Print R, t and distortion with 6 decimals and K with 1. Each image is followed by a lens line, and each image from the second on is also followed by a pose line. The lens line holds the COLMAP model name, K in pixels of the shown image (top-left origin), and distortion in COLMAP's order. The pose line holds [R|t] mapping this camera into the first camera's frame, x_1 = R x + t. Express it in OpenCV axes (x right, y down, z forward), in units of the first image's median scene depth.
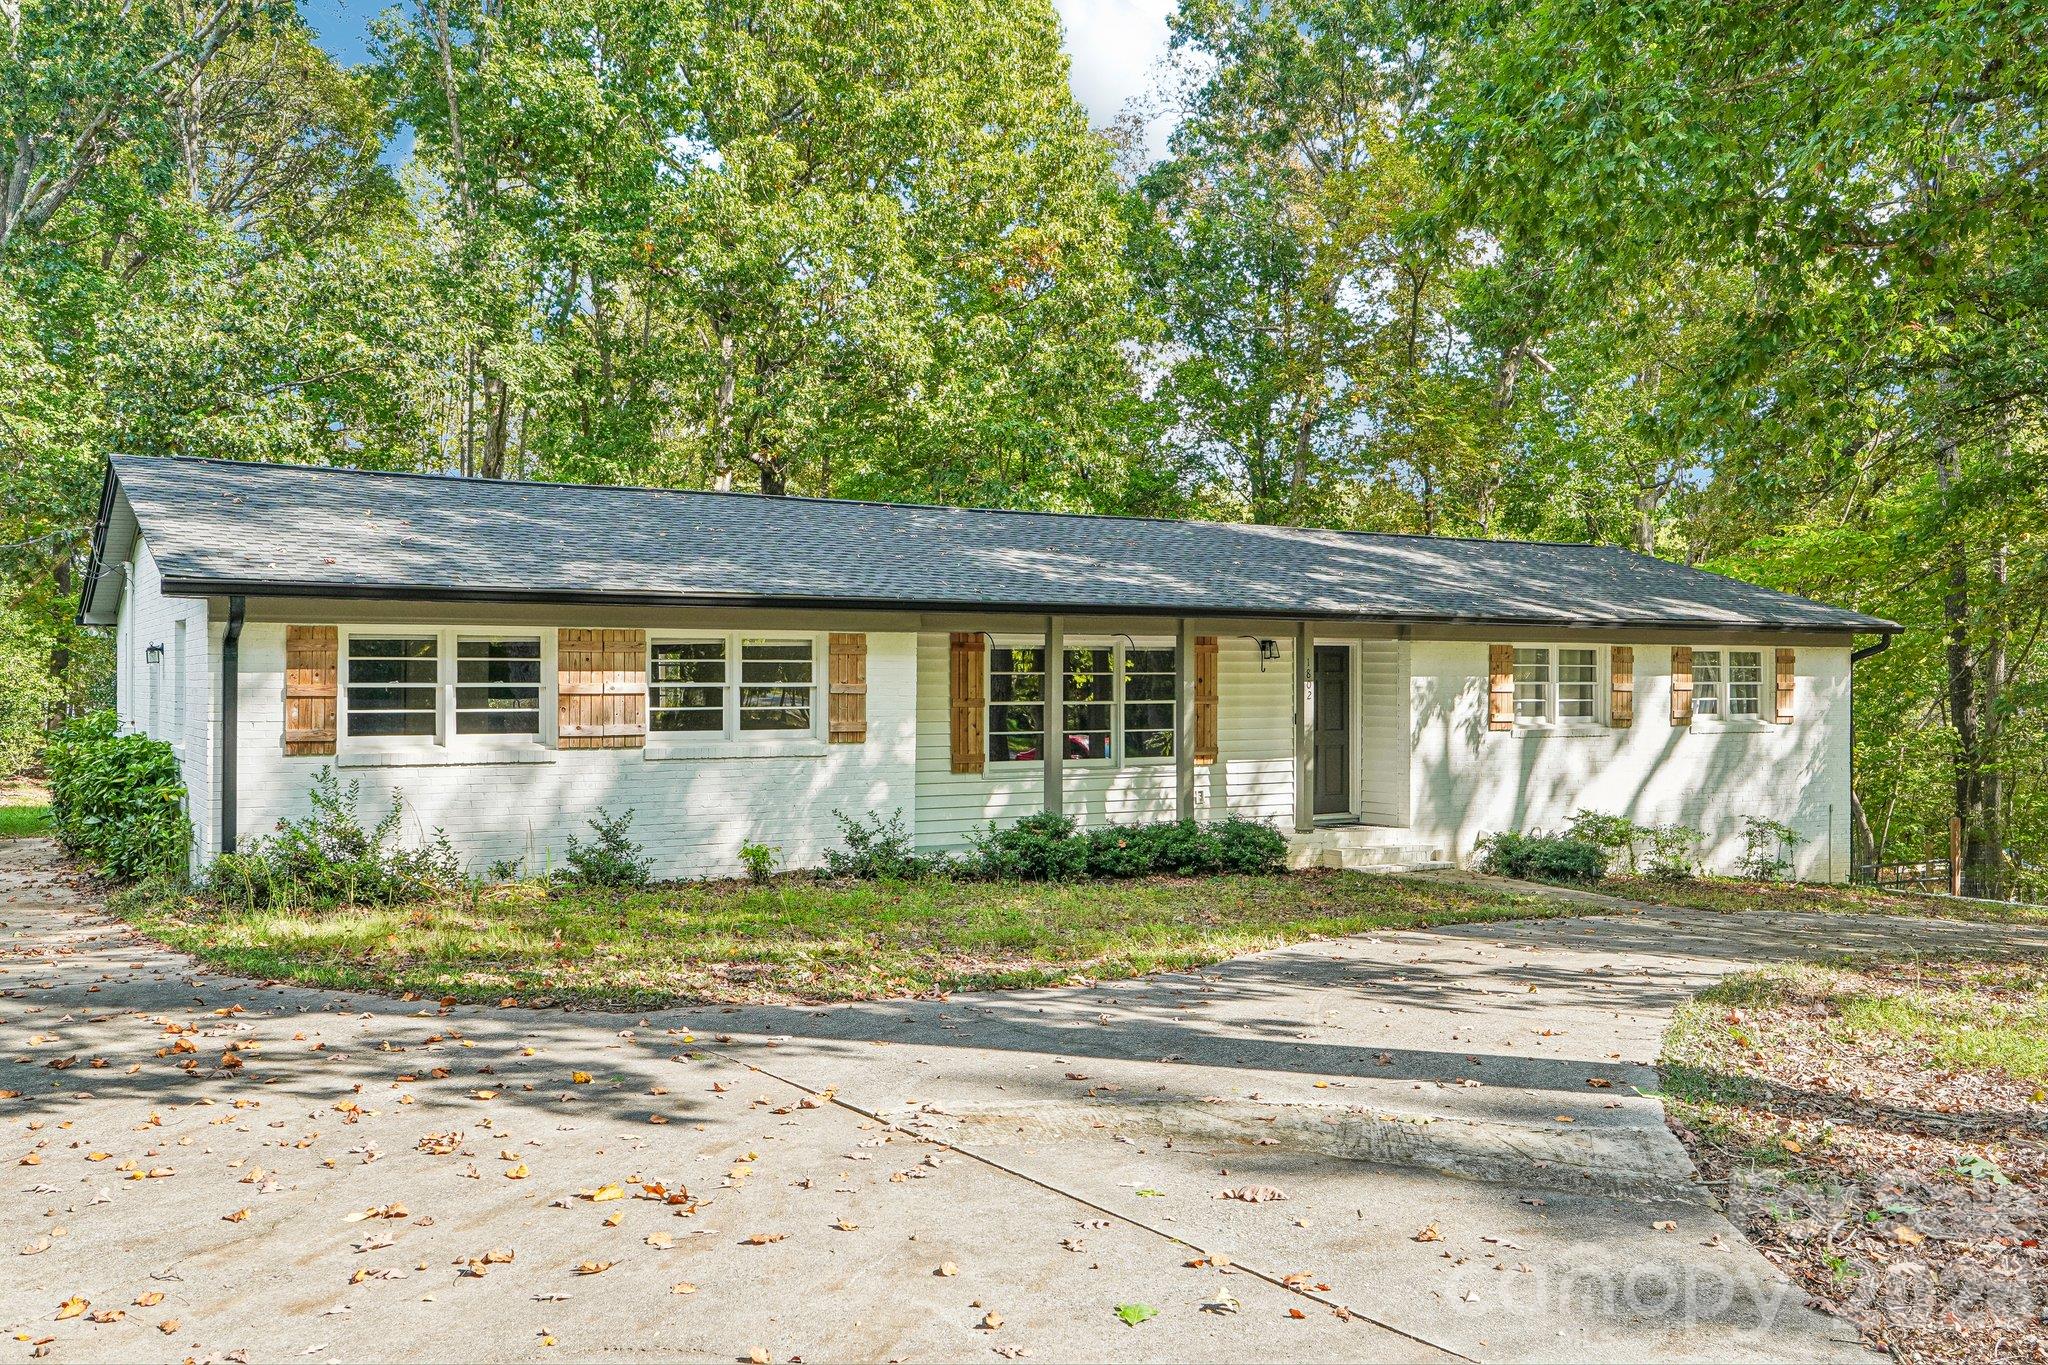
lens RADIAL K [[1778.4, 0, 1024.0], [0, 1778.4, 682.5], [0, 0, 1]] dist [0.014951, 0.000200]
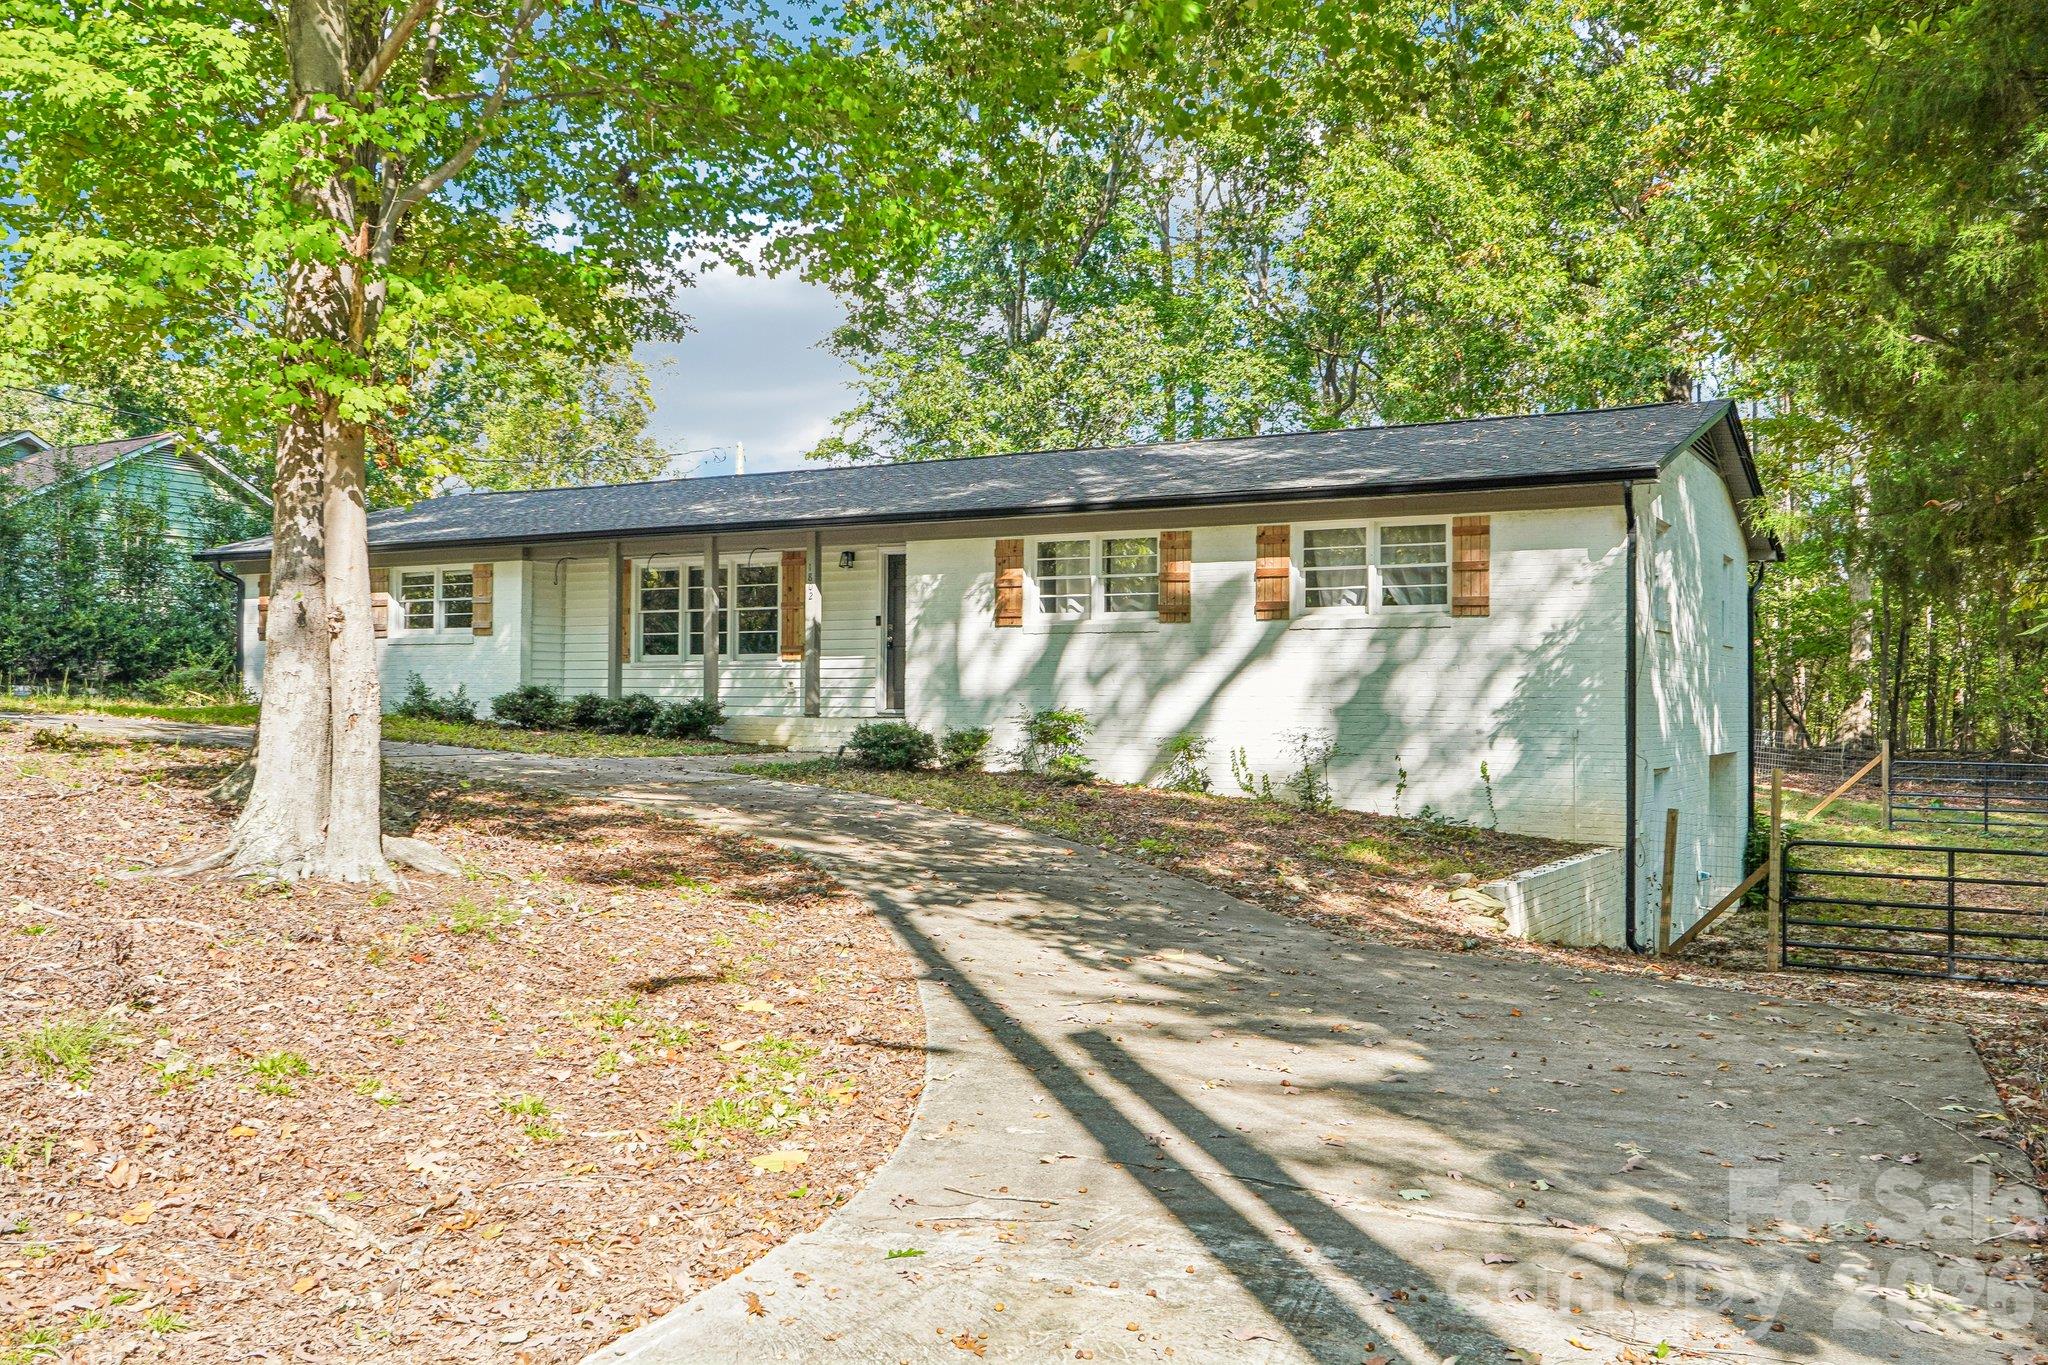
lens RADIAL K [[1778.4, 0, 1024.0], [0, 1778.4, 682.5], [0, 0, 1]] dist [0.014951, 0.000200]
pose [[0.440725, 0.005611, -0.897625, 1.305871], [0.006709, 0.999932, 0.009545, 0.055335], [0.897617, -0.010228, 0.440657, 0.645164]]
